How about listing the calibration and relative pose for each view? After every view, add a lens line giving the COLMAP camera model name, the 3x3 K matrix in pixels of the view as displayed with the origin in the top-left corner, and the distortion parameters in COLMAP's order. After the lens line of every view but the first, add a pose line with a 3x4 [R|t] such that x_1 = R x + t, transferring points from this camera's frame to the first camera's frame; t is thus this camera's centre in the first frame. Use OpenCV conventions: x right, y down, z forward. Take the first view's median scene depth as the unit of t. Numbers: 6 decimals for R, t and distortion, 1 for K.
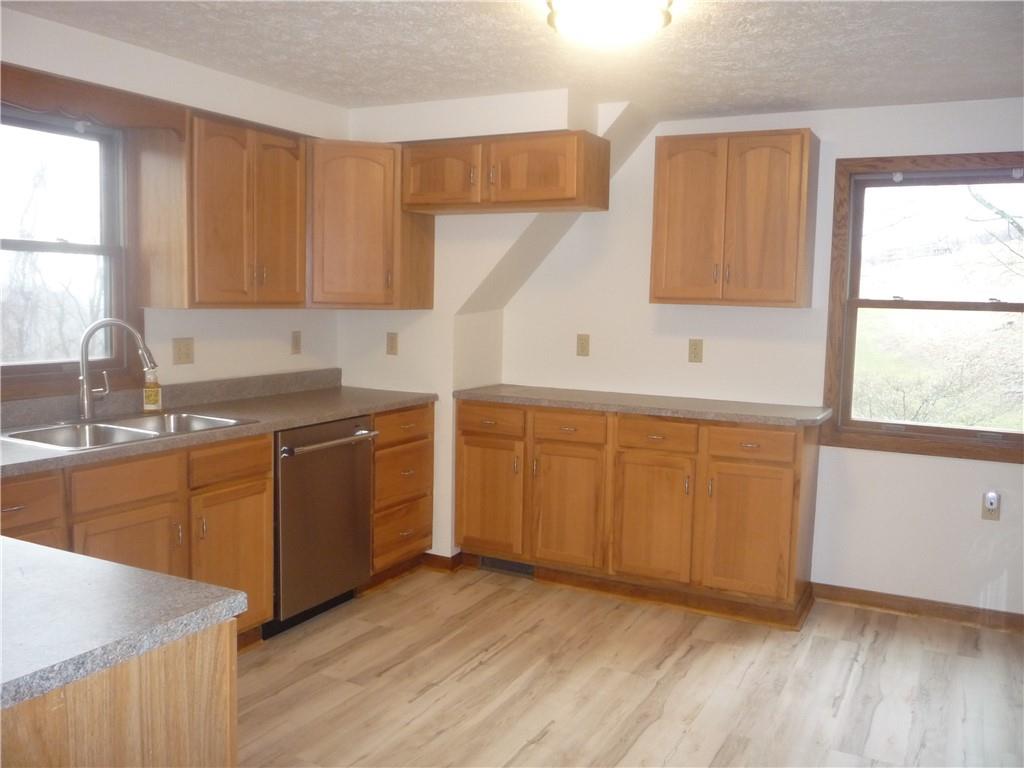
lens RADIAL K [[880.9, 0, 509.5], [0, 880.9, 388.0], [0, 0, 1]] dist [-0.074688, 0.033217]
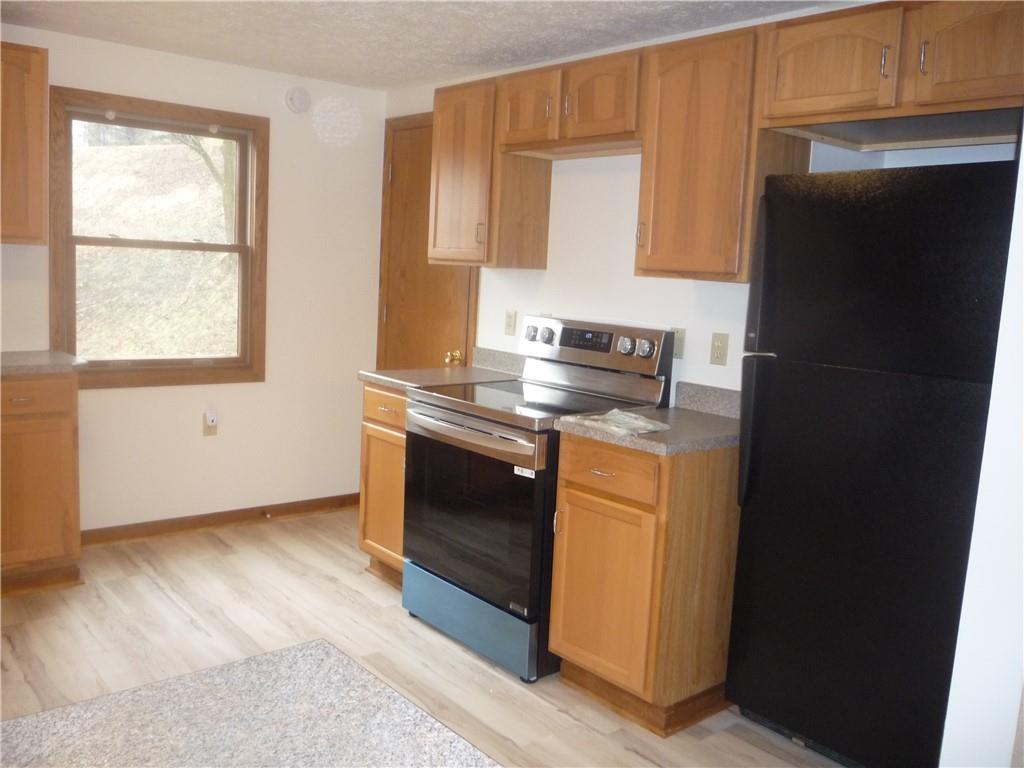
lens RADIAL K [[880.9, 0, 512.4], [0, 880.9, 382.7], [0, 0, 1]] dist [-0.074688, 0.033217]
pose [[0.362382, -0.121683, 0.924052, -0.368340], [0.043280, 0.992568, 0.113733, -0.031113], [-0.931024, -0.001222, 0.364955, 0.214820]]
